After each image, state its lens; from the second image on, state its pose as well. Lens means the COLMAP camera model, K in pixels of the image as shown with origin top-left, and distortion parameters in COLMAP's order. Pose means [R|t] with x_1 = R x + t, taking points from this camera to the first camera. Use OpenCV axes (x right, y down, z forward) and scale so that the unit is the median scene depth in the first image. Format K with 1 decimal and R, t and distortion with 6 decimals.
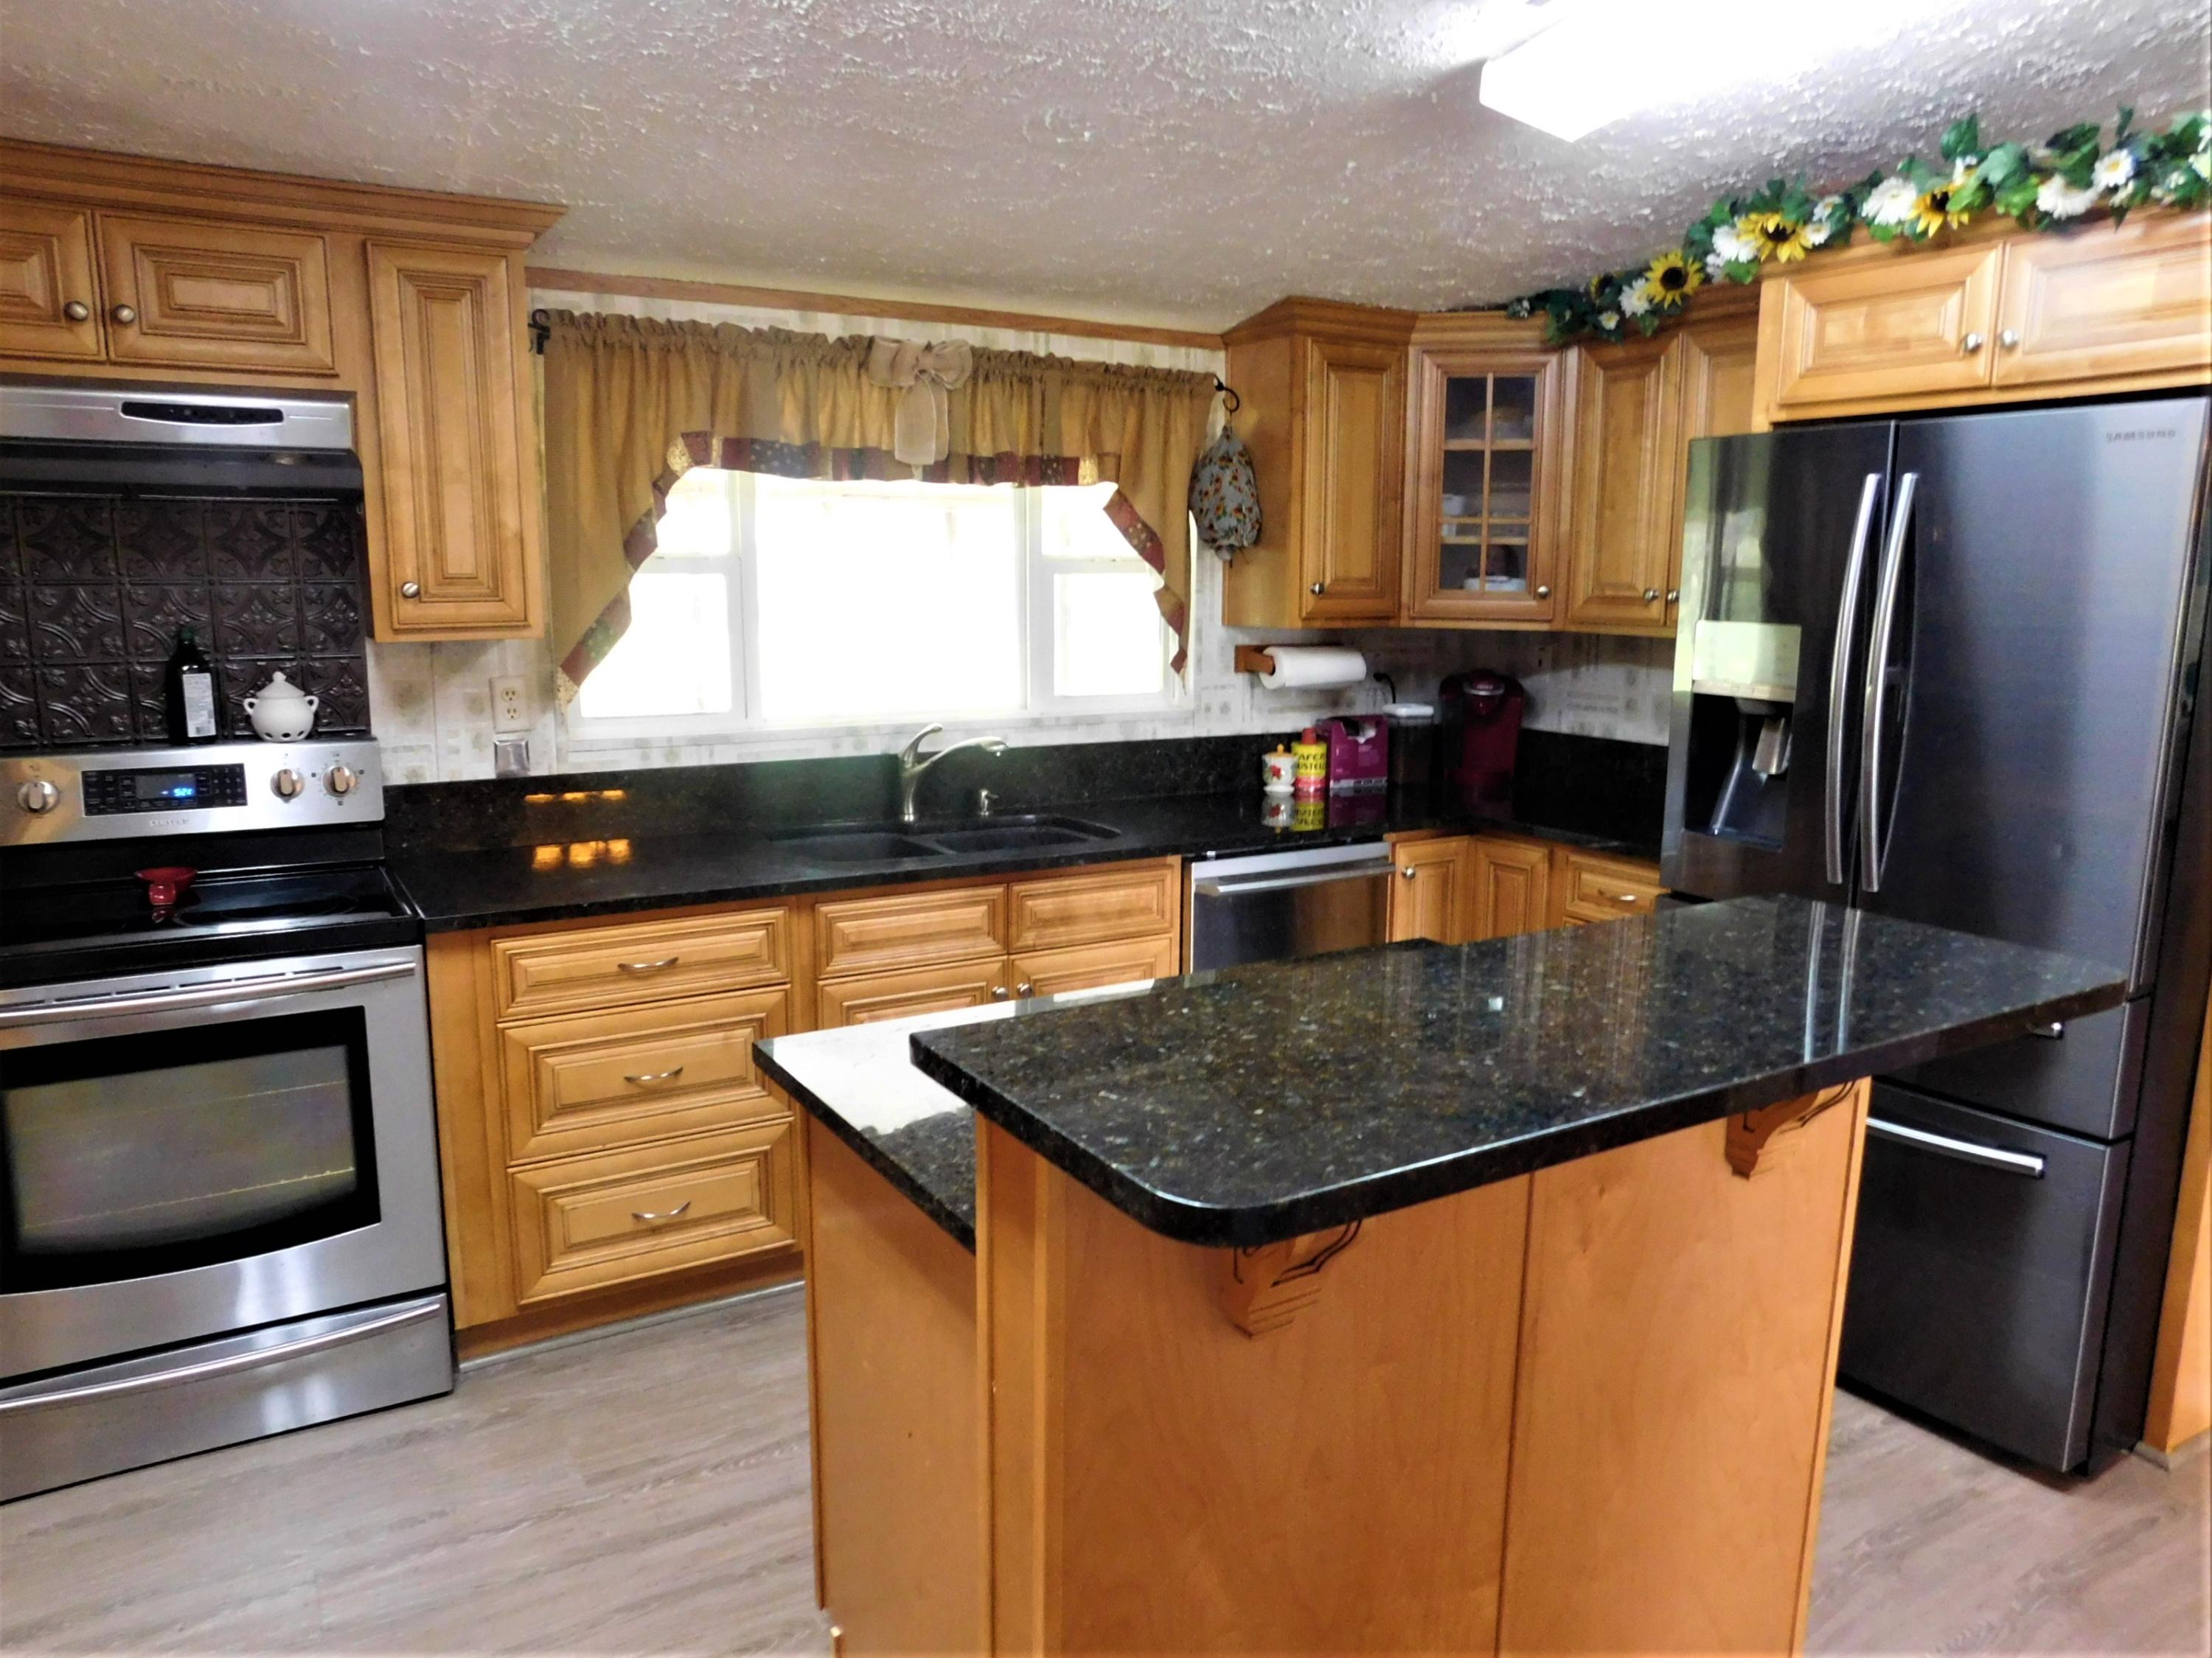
lens RADIAL K [[1525.5, 0, 1107.3], [0, 1525.5, 838.8], [0, 0, 1]] dist [-0.067254, 0.072559]
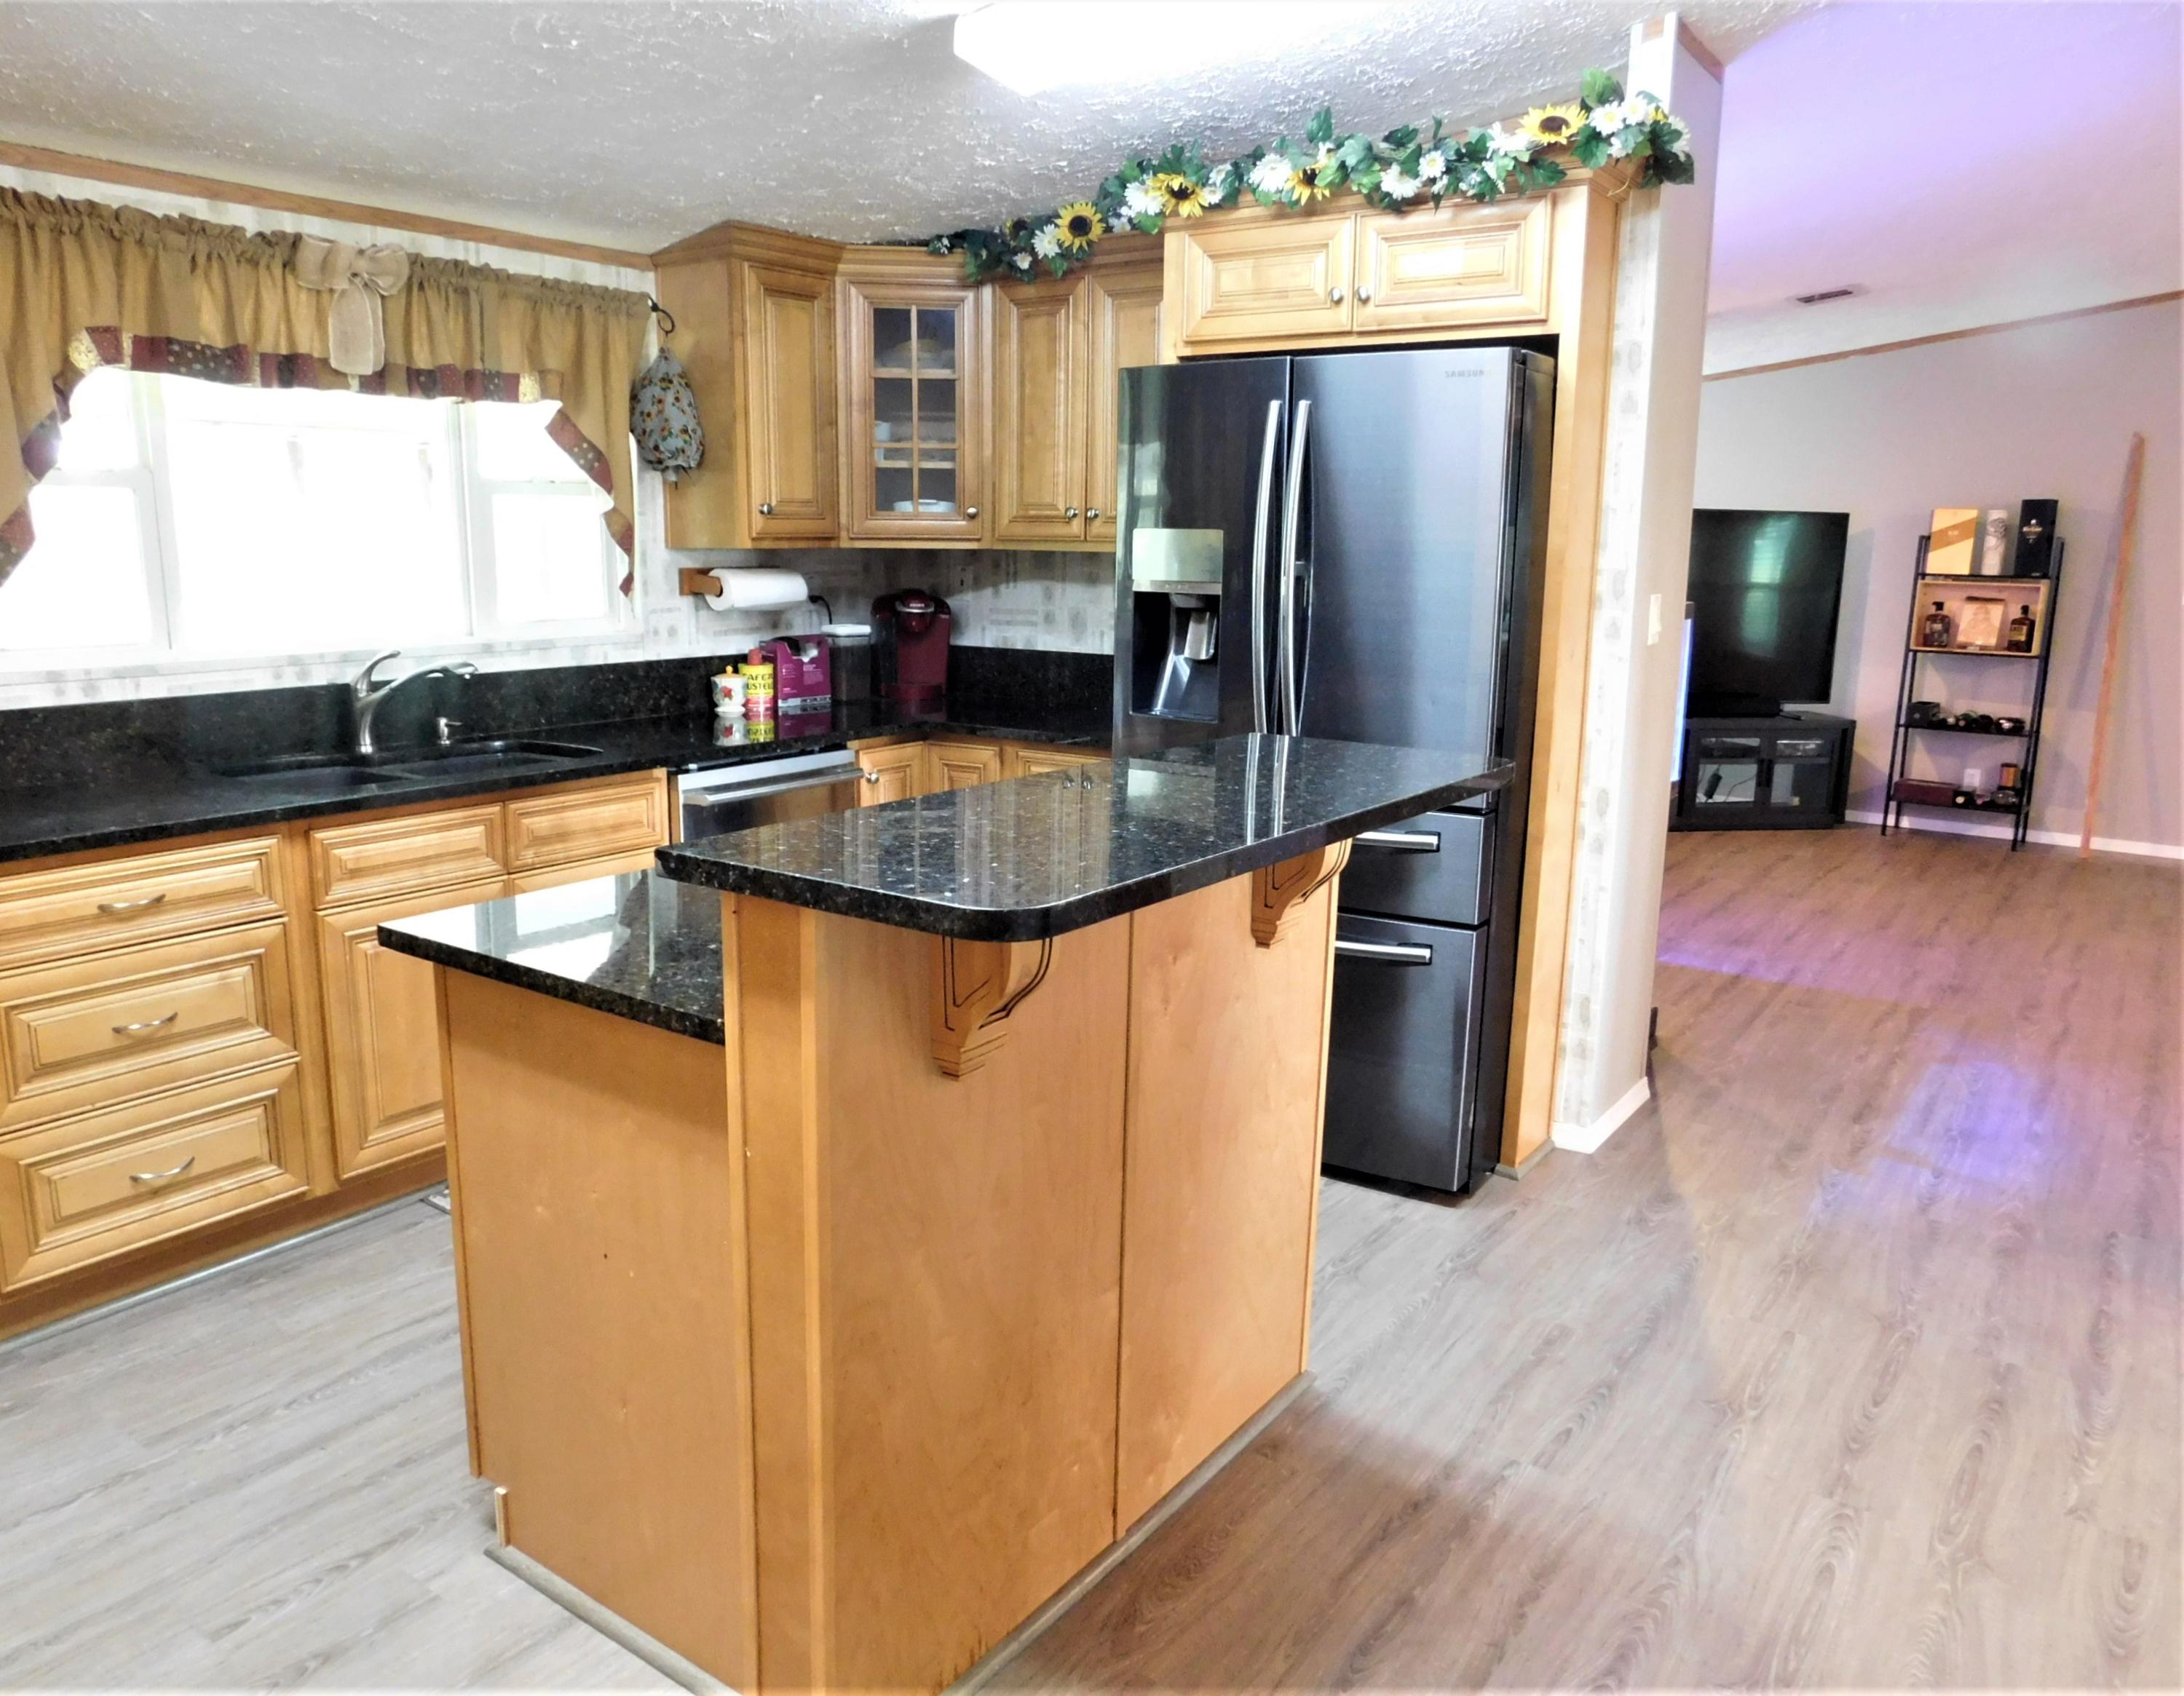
lens RADIAL K [[1590.0, 0, 1049.1], [0, 1590.0, 855.1], [0, 0, 1]] dist [-0.058287, 0.051808]
pose [[0.924045, -0.075949, 0.374663, -0.122079], [0.064325, 0.996982, 0.043455, 0.040954], [-0.376833, -0.016054, 0.926142, -0.082168]]
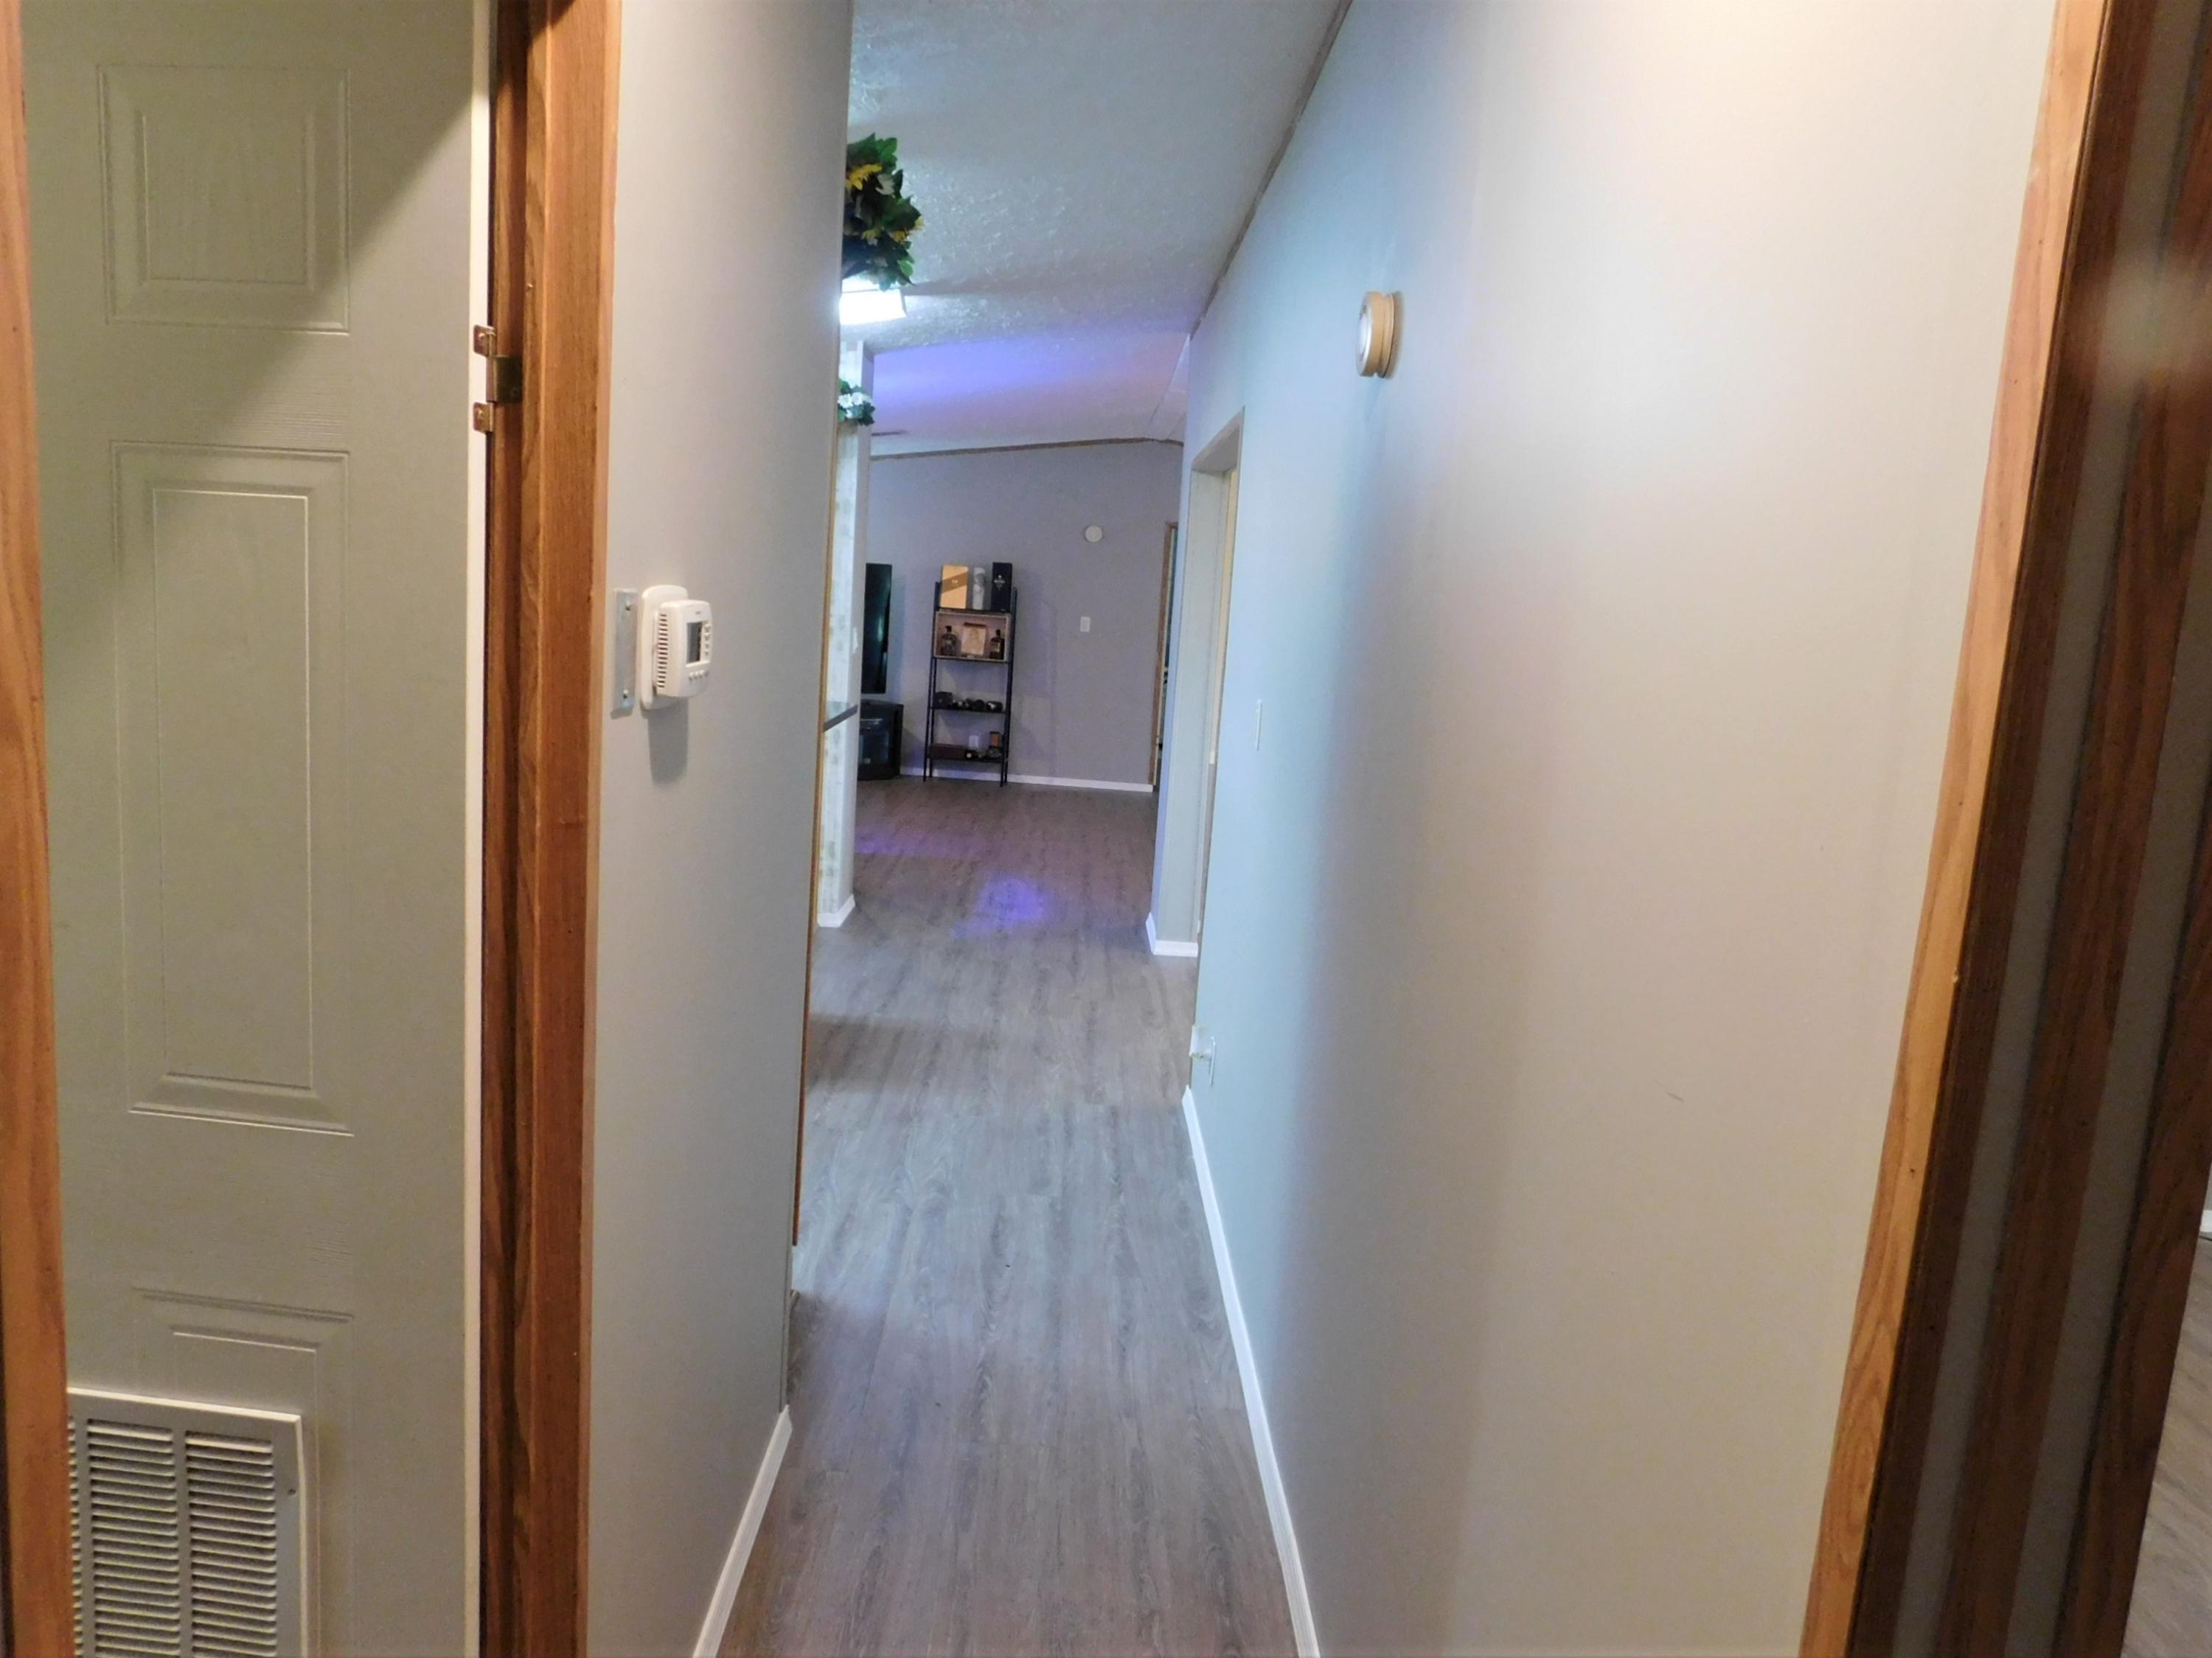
lens RADIAL K [[1525.5, 0, 1107.3], [0, 1525.5, 838.8], [0, 0, 1]] dist [-0.067254, 0.072559]
pose [[0.511945, -0.118797, 0.850764, -0.857120], [0.088224, 0.992425, 0.085489, 0.068989], [-0.854476, 0.031292, 0.518548, -0.526818]]
